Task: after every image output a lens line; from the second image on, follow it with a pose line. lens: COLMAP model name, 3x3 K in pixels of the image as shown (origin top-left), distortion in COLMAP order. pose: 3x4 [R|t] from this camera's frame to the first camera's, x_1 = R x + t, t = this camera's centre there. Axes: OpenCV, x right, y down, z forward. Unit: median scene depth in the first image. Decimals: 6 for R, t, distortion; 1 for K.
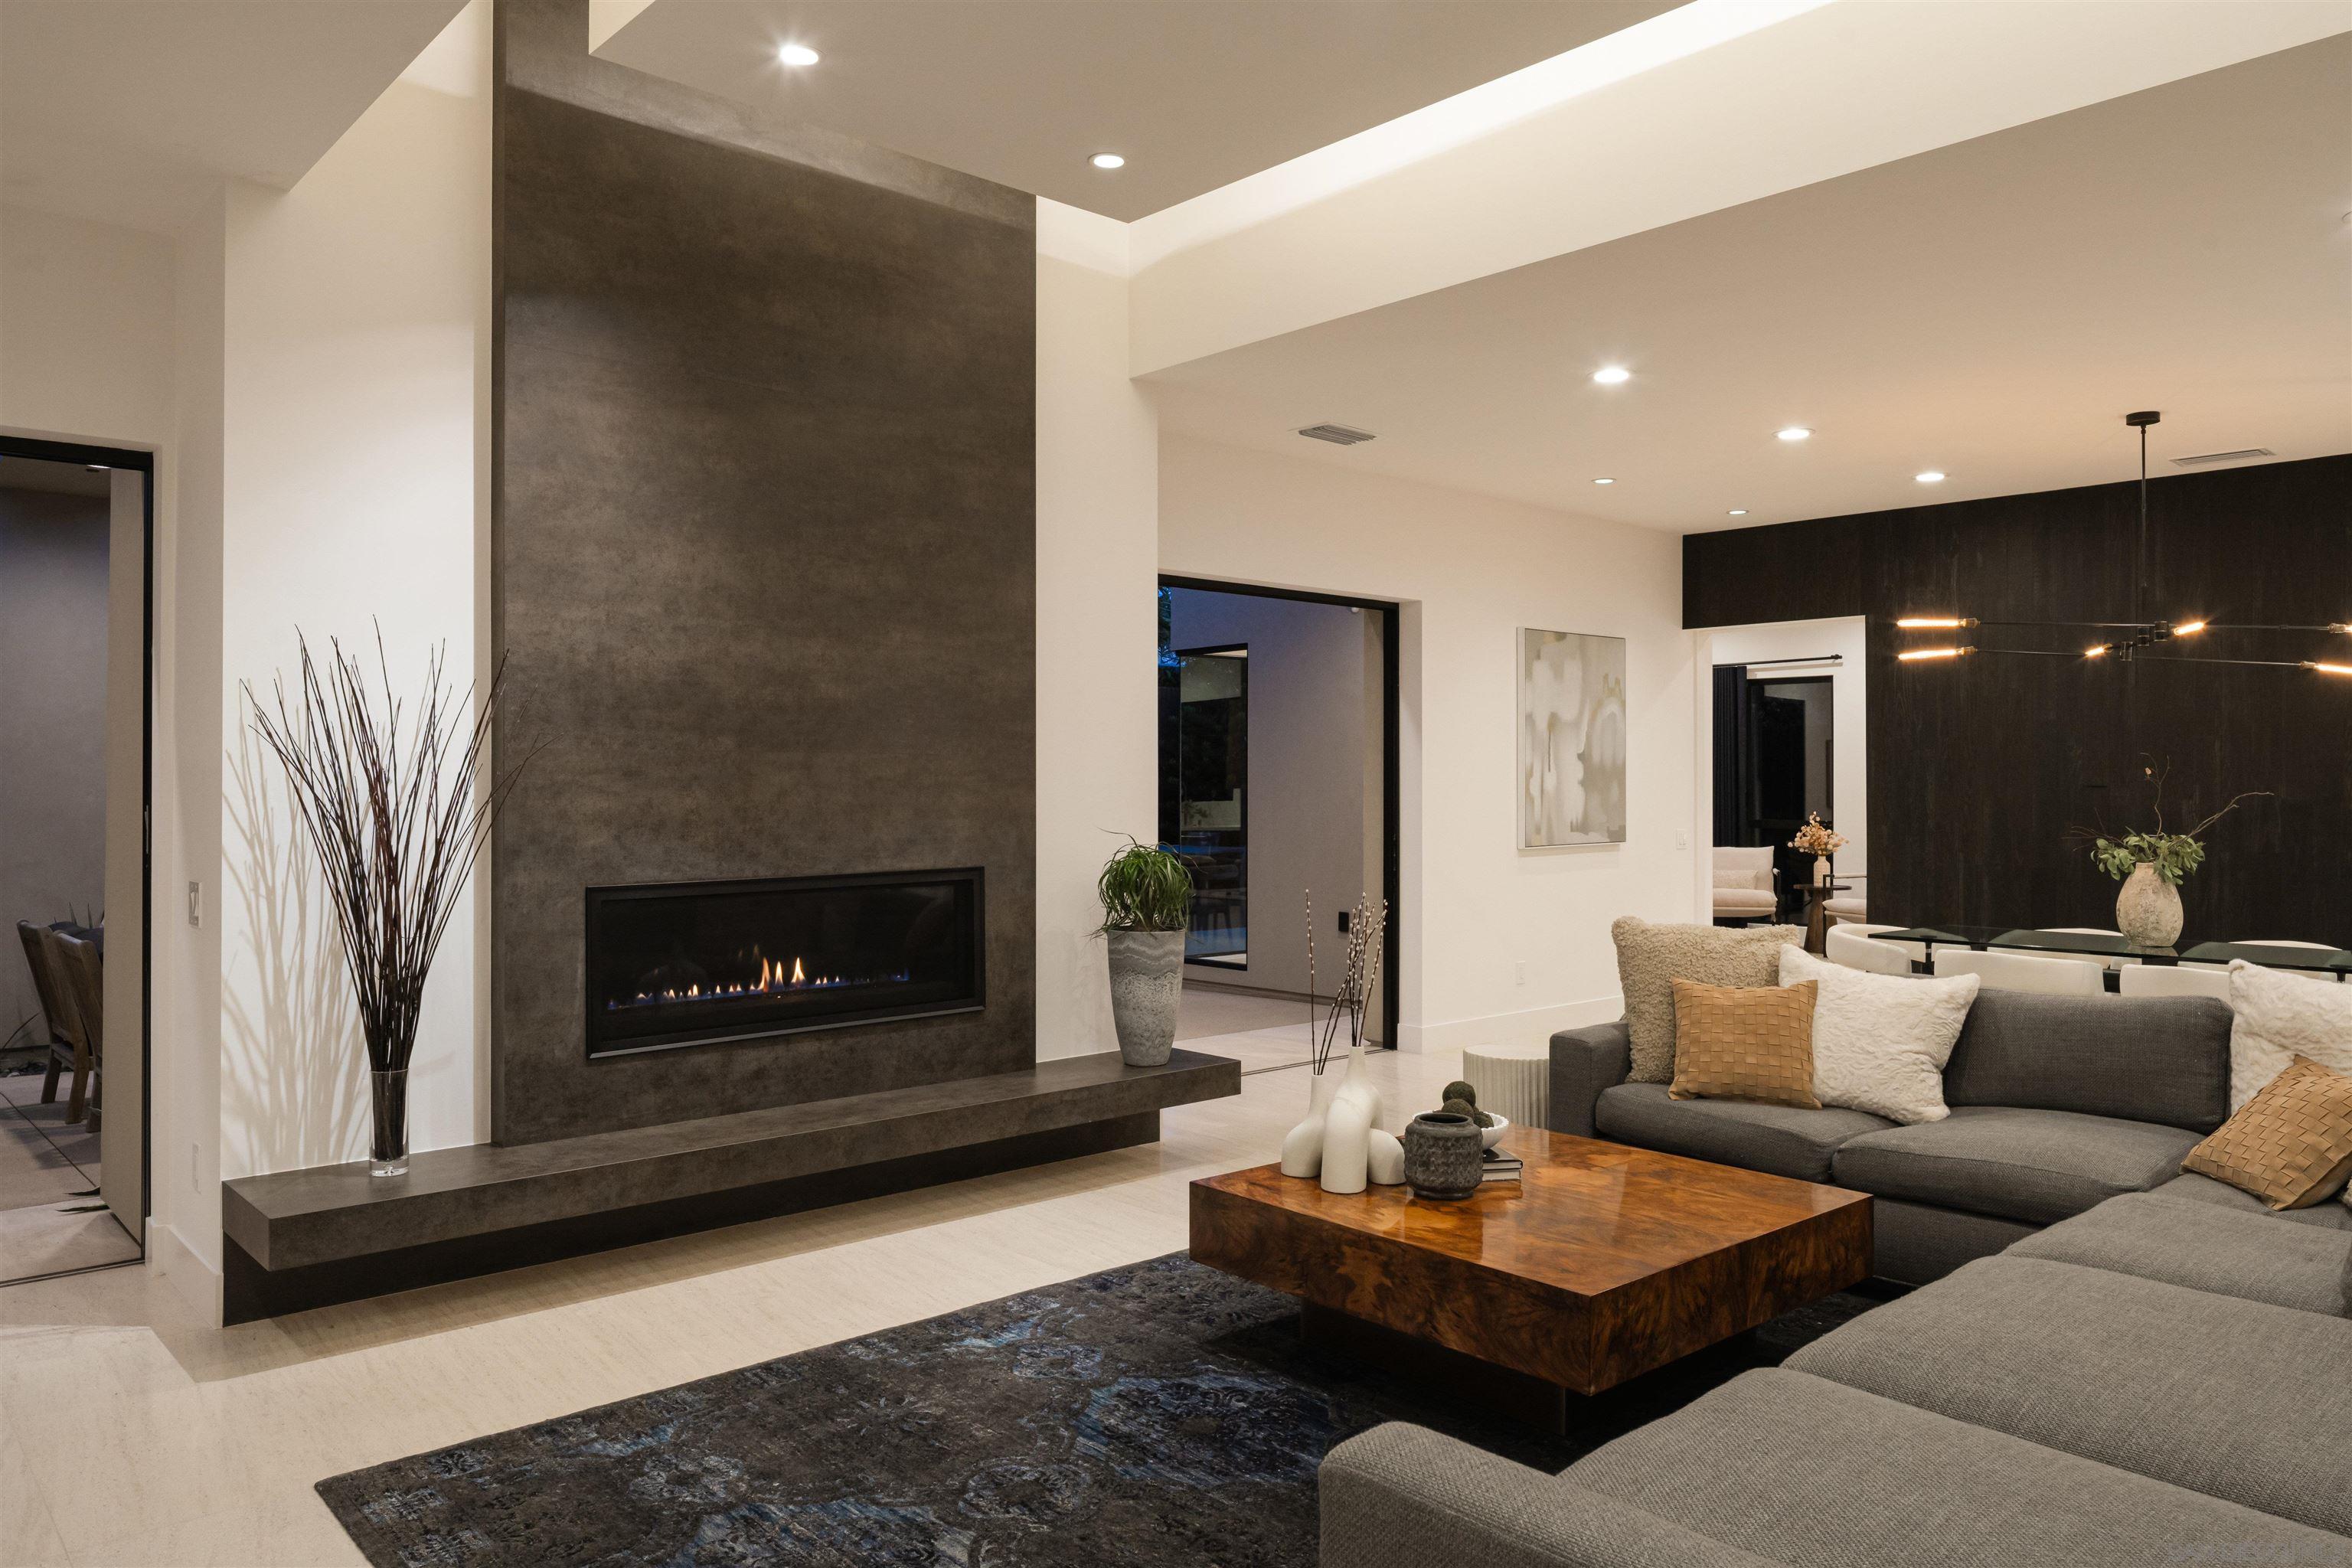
lens RADIAL K [[1611.3, 0, 1176.7], [0, 1611.3, 772.7], [0, 0, 1]] dist [0.007151, 0.001649]
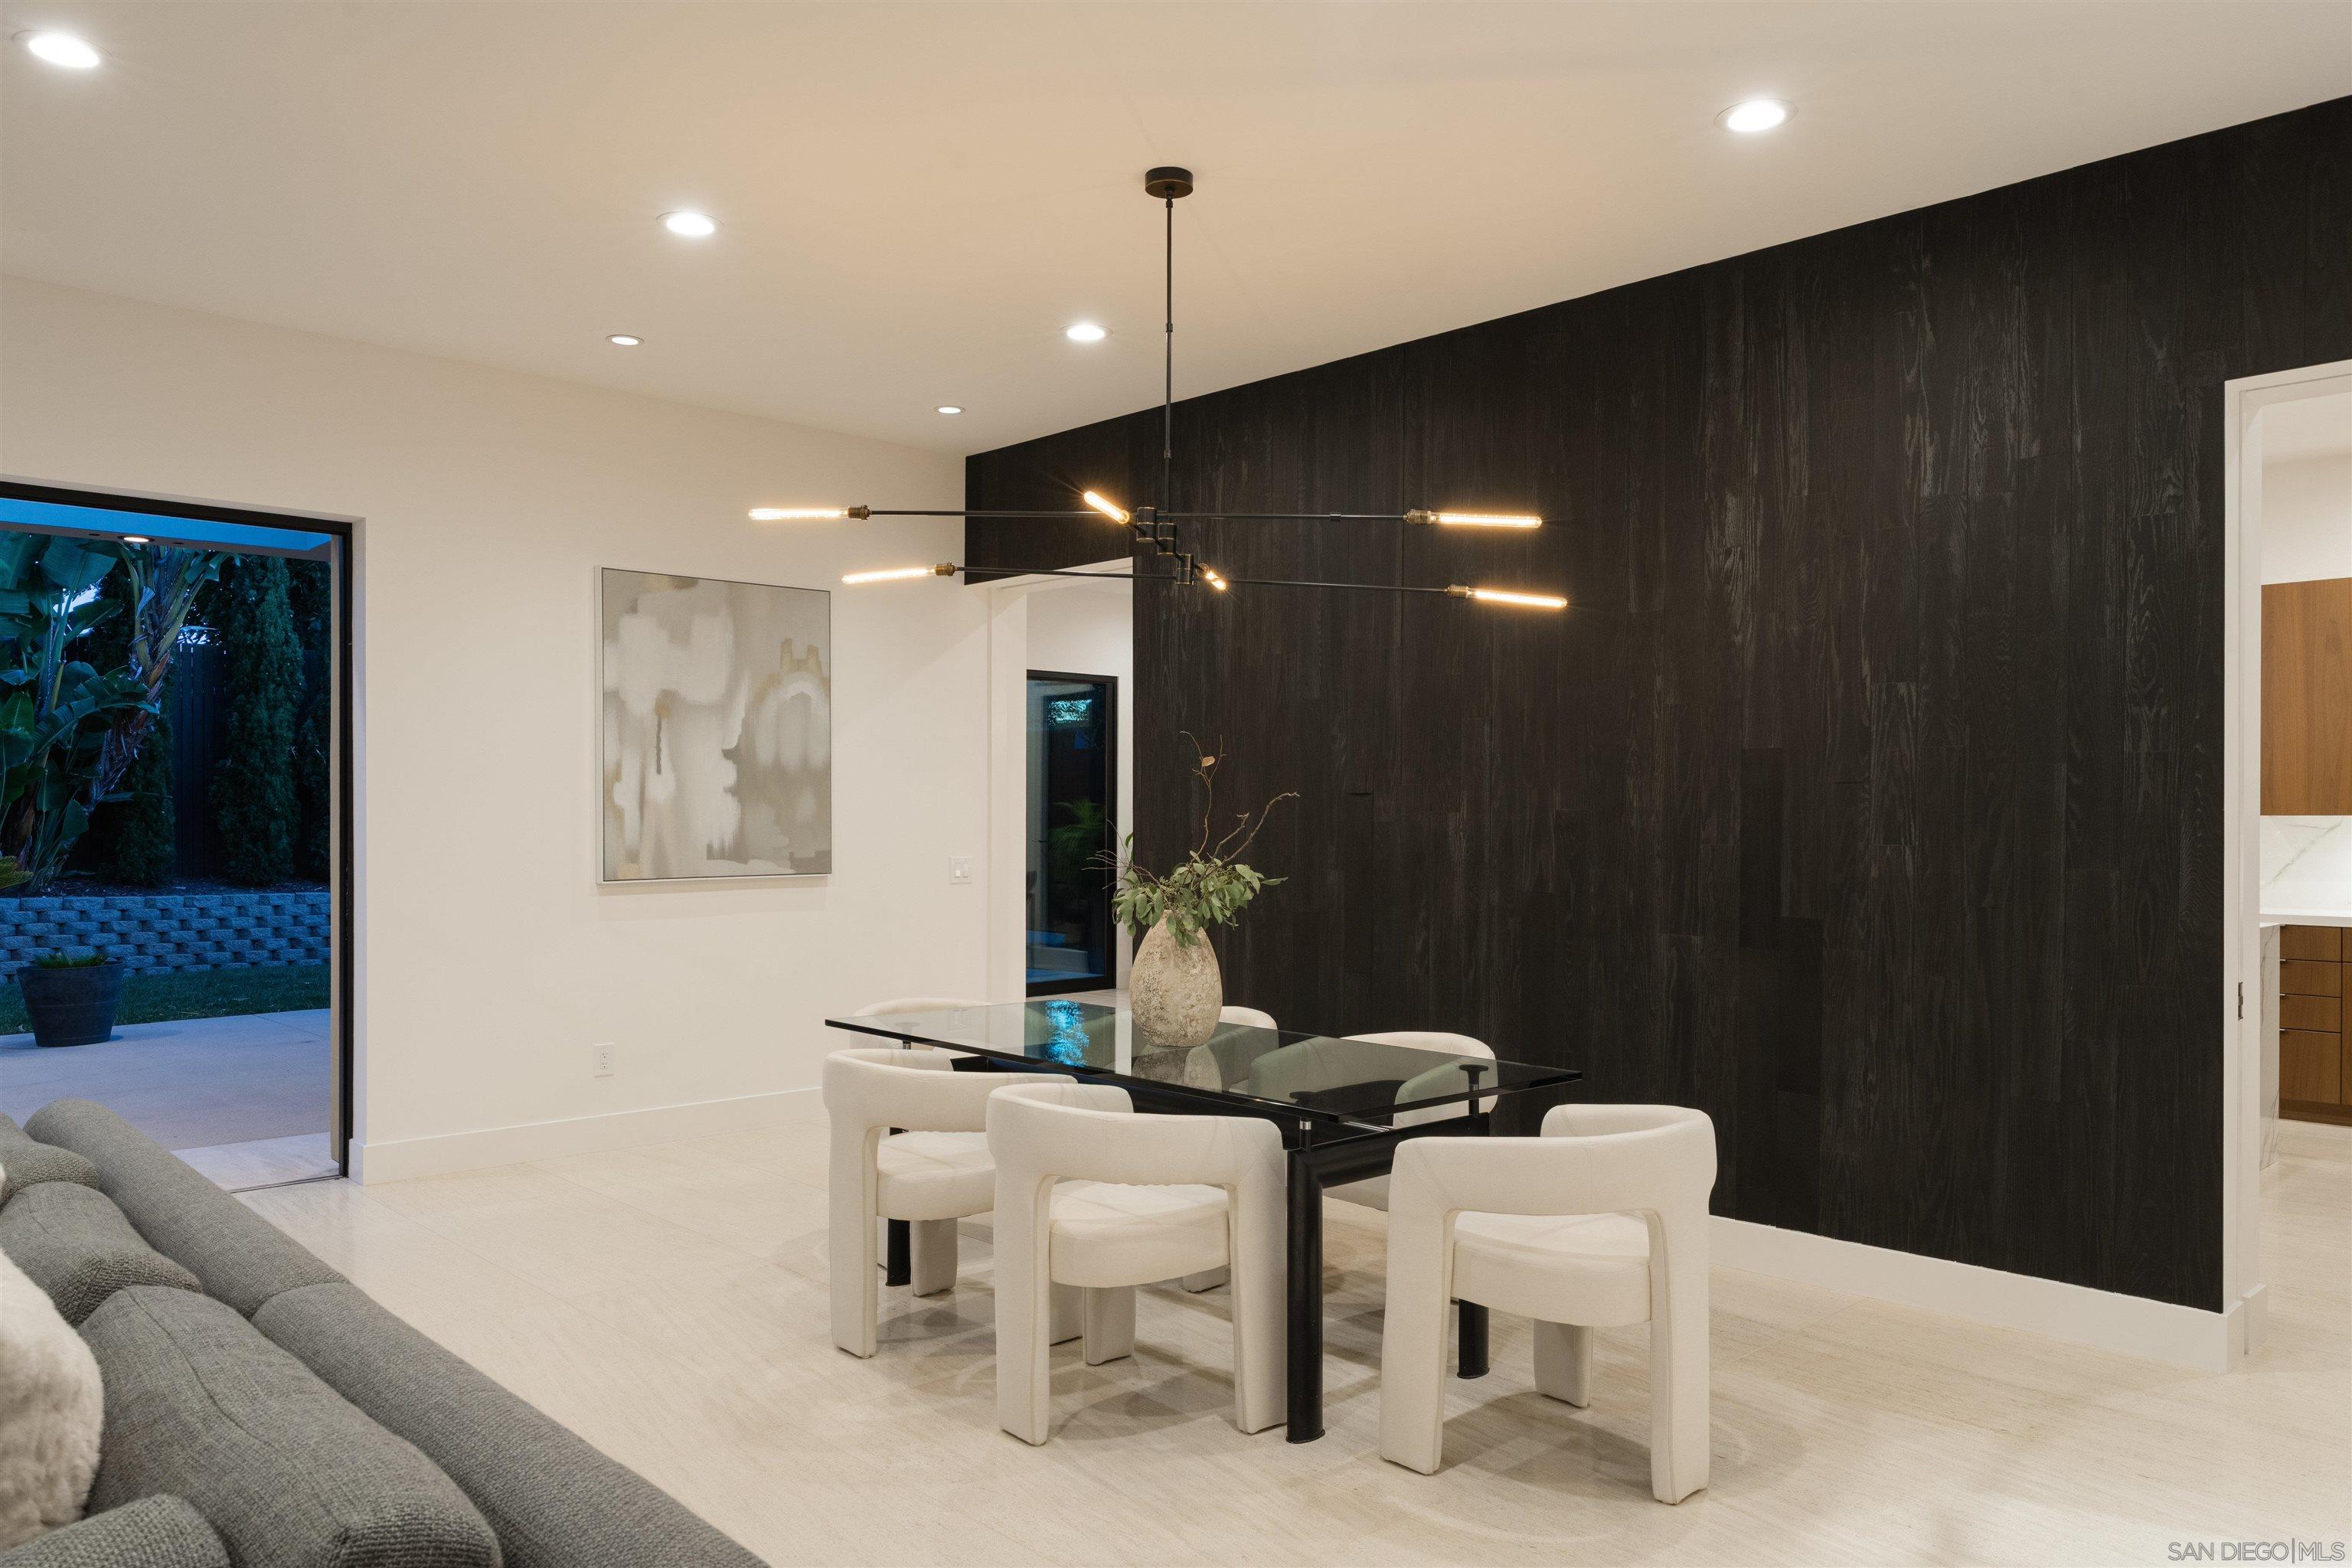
lens RADIAL K [[1611.3, 0, 1177.8], [0, 1611.3, 802.9], [0, 0, 1]] dist [0.007151, 0.001649]
pose [[0.999973, 0.000766, 0.007243, 0.447741], [-0.000770, 1.000000, 0.000626, 0.011236], [-0.007243, -0.000632, 0.999974, 0.290195]]
